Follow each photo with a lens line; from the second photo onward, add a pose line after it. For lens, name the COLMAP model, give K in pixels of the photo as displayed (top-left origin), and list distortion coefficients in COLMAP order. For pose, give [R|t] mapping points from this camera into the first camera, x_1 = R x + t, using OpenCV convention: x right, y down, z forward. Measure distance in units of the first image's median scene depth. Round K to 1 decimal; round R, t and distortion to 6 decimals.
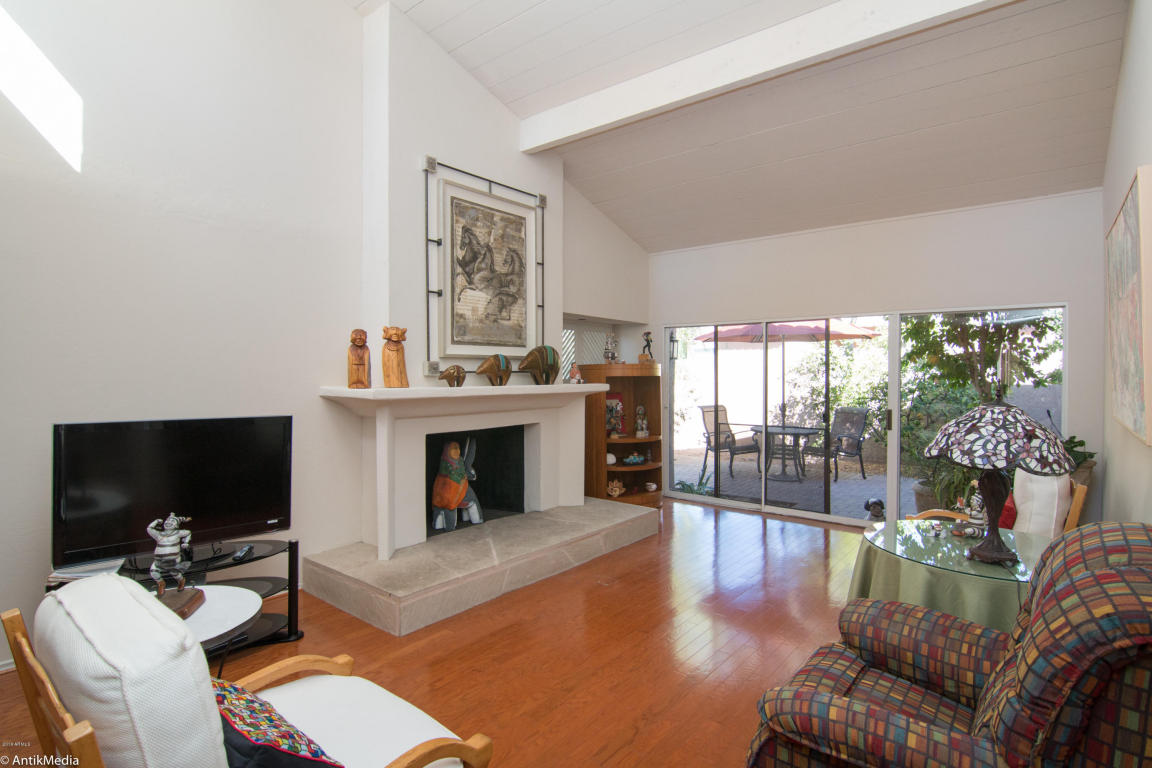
lens RADIAL K [[586.3, 0, 569.6], [0, 586.3, 377.4], [0, 0, 1]] dist [-0.024696, -0.000156]
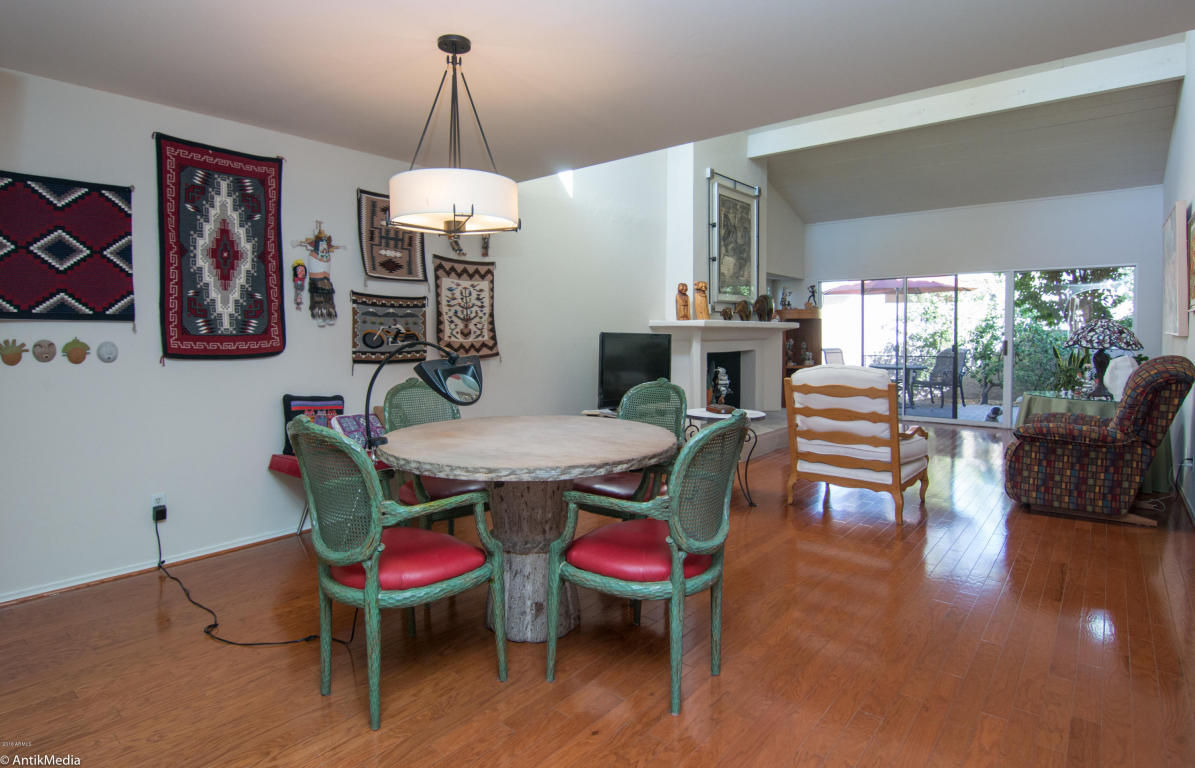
lens RADIAL K [[628.9, 0, 562.3], [0, 628.9, 348.1], [0, 0, 1]] dist [-0.023465, -0.001869]
pose [[0.999461, -0.001445, -0.032795, -0.523218], [0.001954, 0.999878, 0.015498, 0.055603], [0.032769, -0.015554, 0.999342, -0.588563]]
